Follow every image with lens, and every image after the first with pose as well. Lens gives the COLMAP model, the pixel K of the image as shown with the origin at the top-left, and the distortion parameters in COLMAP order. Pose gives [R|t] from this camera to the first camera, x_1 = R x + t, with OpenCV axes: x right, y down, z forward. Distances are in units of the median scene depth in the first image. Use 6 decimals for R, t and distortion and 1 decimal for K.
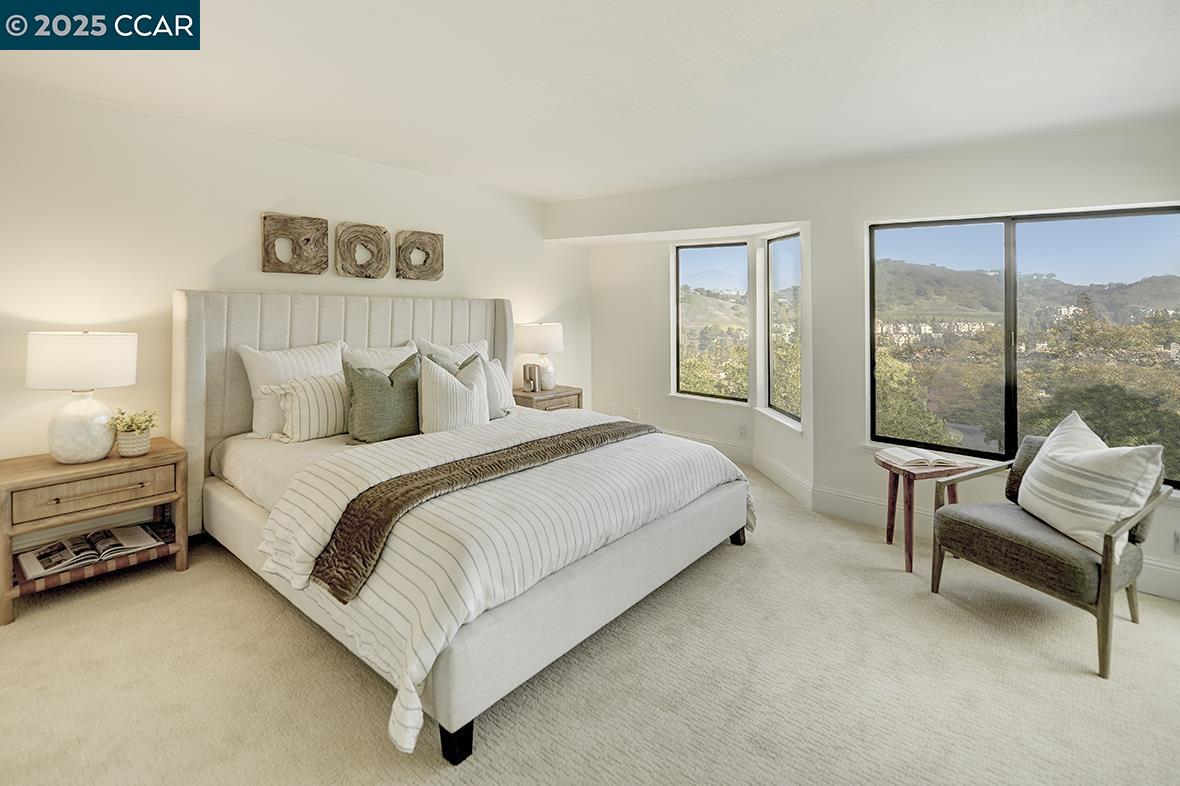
lens RADIAL K [[512.6, 0, 590.6], [0, 512.6, 348.4], [0, 0, 1]] dist [-0.000538, -0.000040]
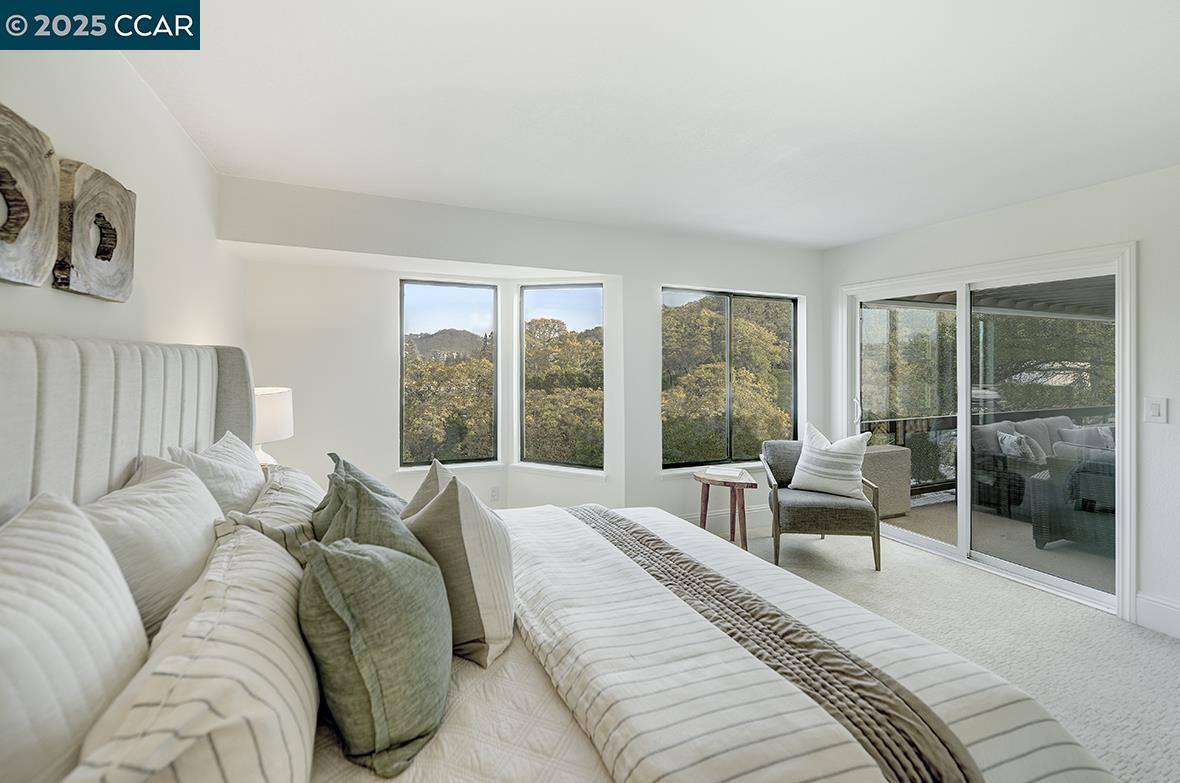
lens RADIAL K [[512.6, 0, 590.6], [0, 512.6, 346.9], [0, 0, 1]] dist [-0.000538, -0.000040]
pose [[0.489697, -0.001045, 0.871892, -0.505743], [0.079929, 0.995842, -0.043699, -0.051222], [-0.868221, 0.091089, 0.487744, 0.501244]]
